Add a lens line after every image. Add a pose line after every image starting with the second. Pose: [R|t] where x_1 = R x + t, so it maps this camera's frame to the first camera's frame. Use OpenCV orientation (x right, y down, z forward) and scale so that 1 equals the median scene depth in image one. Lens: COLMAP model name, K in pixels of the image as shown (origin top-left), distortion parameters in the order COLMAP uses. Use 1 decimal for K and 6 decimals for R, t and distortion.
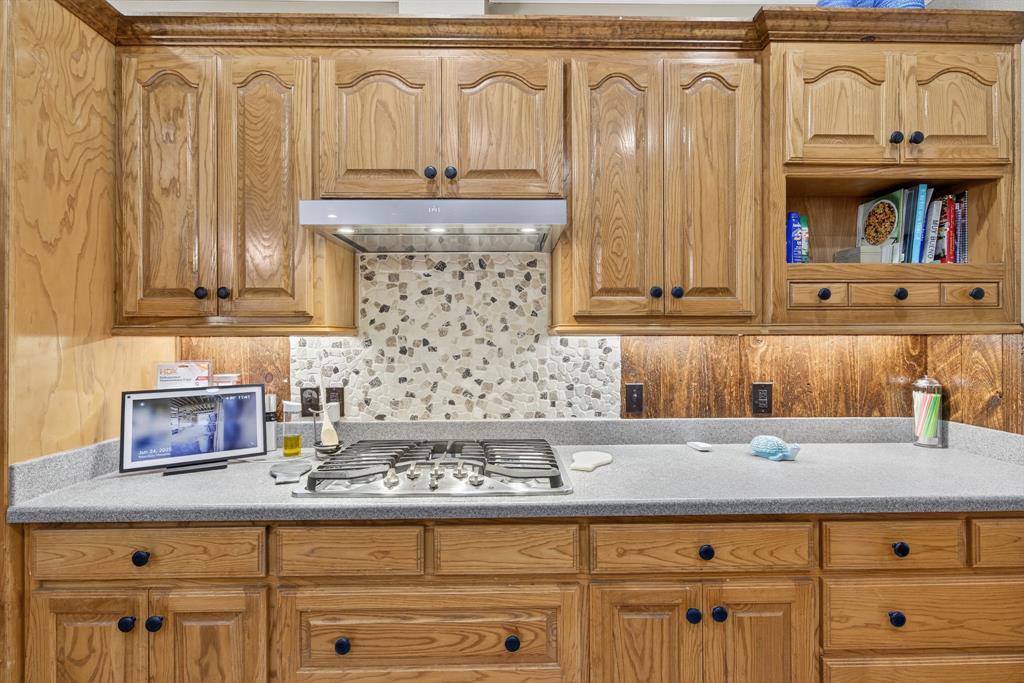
lens RADIAL K [[496.7, 0, 512.0], [0, 496.7, 341.5], [0, 0, 1]] dist [-0.004071, -0.000196]
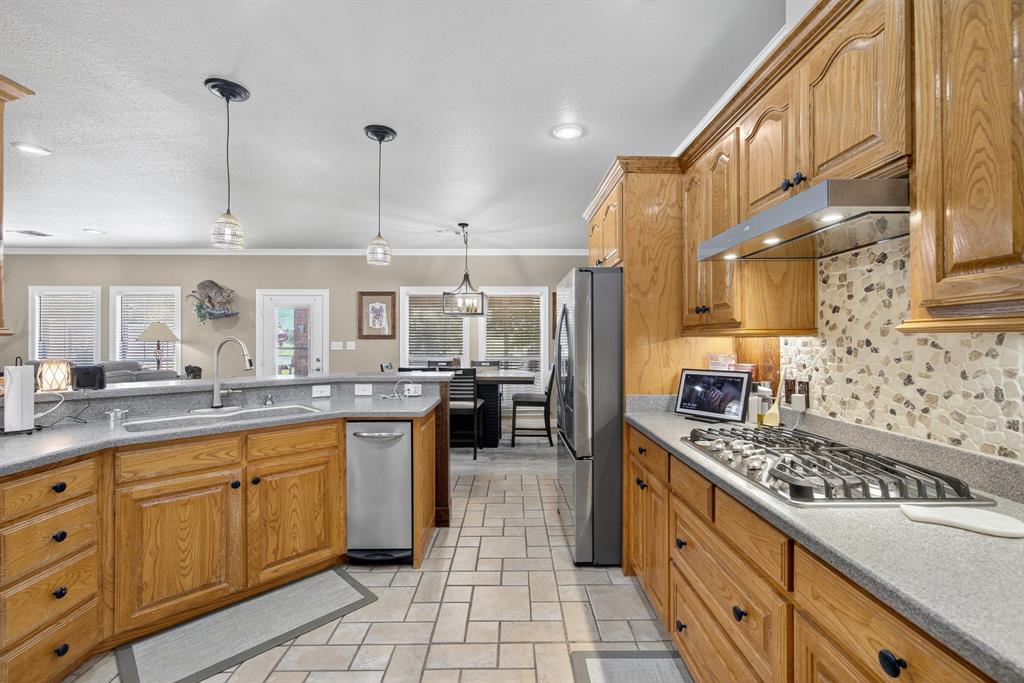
lens RADIAL K [[439.6, 0, 512.0], [0, 439.6, 341.5], [0, 0, 1]] dist [0.000809, 0.000153]
pose [[-0.006633, 0.007174, -0.999952, 0.657839], [-0.005355, 0.999960, 0.007209, -0.002960], [0.999964, 0.005402, -0.006595, 0.335659]]
